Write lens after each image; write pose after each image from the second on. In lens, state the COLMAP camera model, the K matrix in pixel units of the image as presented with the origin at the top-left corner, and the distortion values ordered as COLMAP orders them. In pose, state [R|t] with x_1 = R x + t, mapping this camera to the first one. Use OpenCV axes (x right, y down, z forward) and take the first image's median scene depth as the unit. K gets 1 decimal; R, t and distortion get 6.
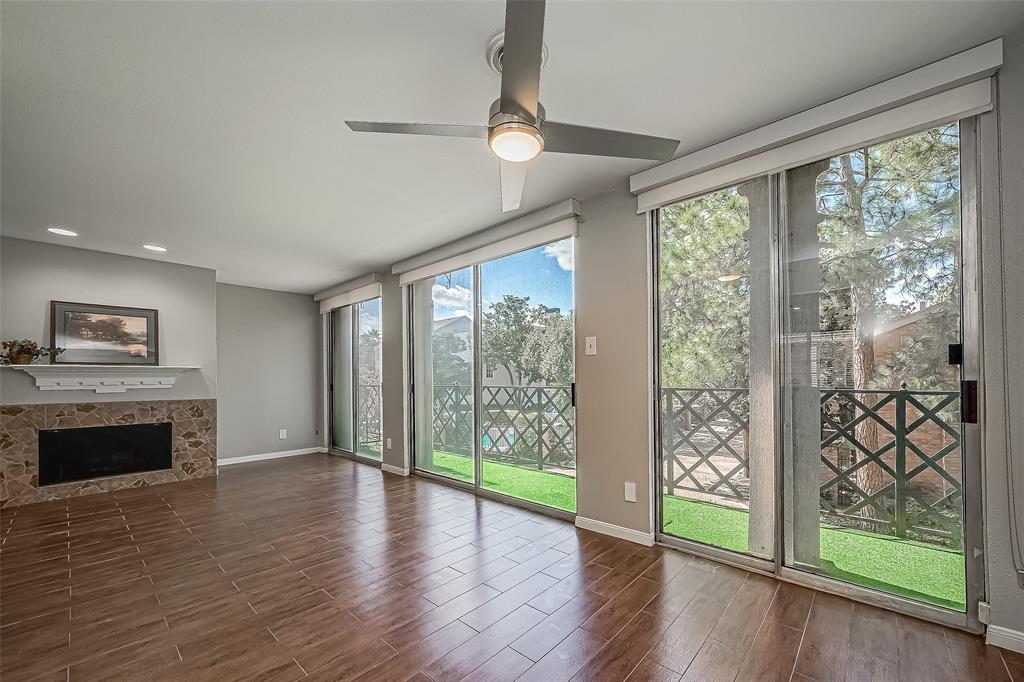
lens RADIAL K [[397.5, 0, 517.8], [0, 397.5, 378.8], [0, 0, 1]] dist [0.002303, 0.000362]
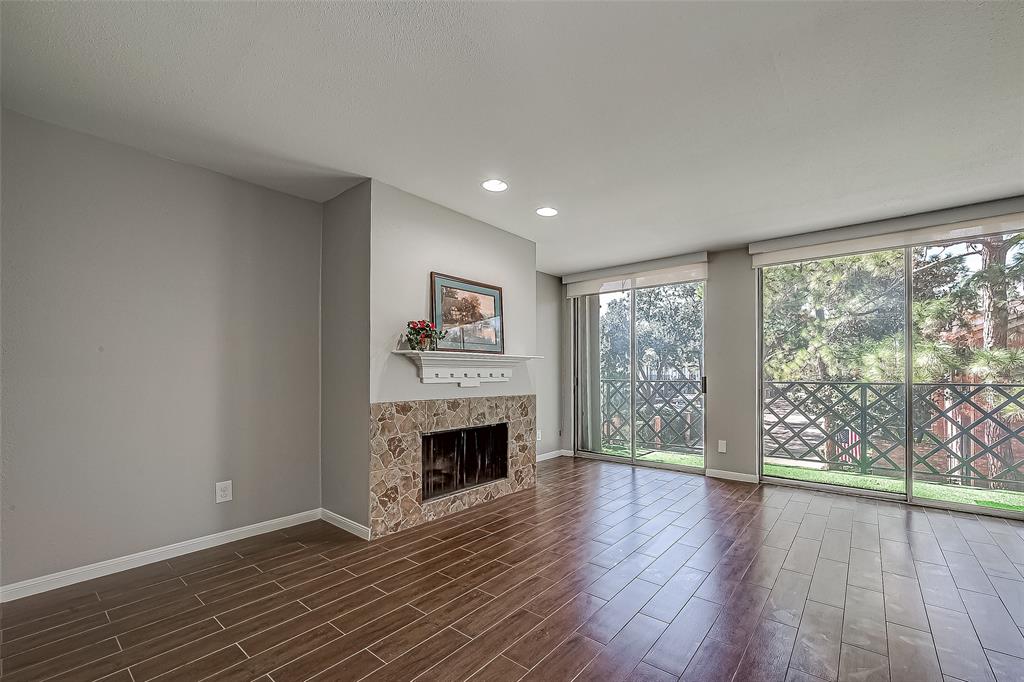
lens RADIAL K [[405.6, 0, 555.2], [0, 405.6, 373.1], [0, 0, 1]] dist [-0.001302, -0.000295]
pose [[0.997865, 0.004541, 0.065155, -0.871252], [-0.004047, 0.999962, -0.007704, 0.012333], [-0.065188, 0.007424, 0.997845, 0.150653]]
